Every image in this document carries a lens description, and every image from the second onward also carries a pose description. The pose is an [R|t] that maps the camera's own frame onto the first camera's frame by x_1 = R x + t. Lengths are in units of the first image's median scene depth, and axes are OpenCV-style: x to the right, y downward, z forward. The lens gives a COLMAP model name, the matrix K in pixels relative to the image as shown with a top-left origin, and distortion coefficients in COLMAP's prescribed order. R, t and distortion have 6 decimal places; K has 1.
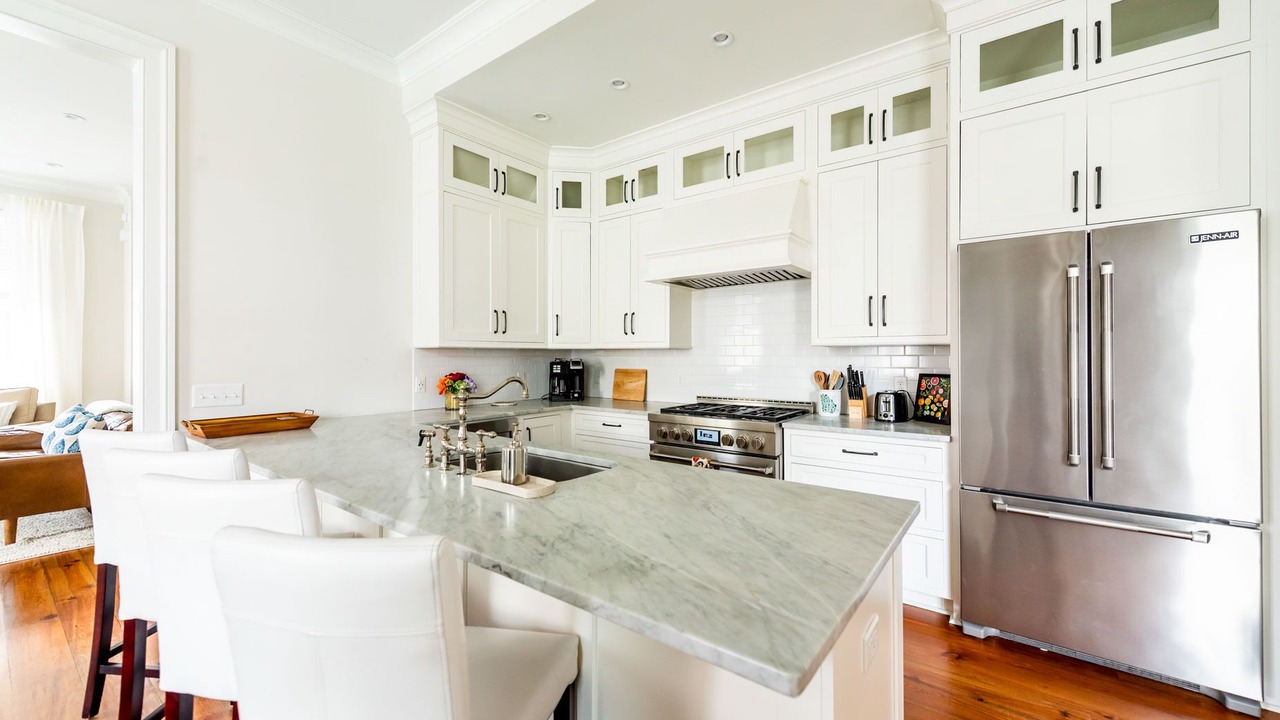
lens RADIAL K [[455.2, 0, 637.9], [0, 455.2, 353.2], [0, 0, 1]] dist [-0.001227, -0.000117]
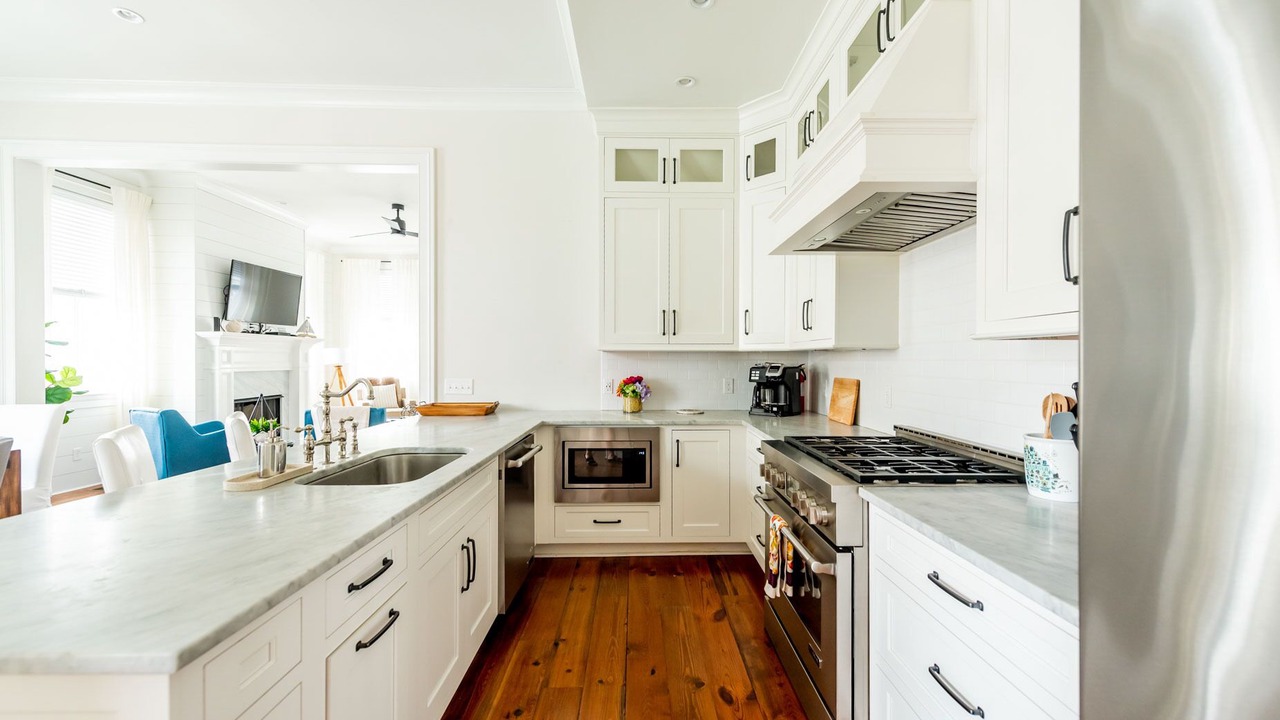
lens RADIAL K [[487.0, 0, 640.0], [0, 487.0, 360.0], [0, 0, 1]] dist [0.001452, 0.000070]
pose [[0.637489, 0.001486, -0.770458, 0.539744], [0.003882, 0.999979, 0.005141, 0.002332], [0.770449, -0.006268, 0.637470, 0.406866]]
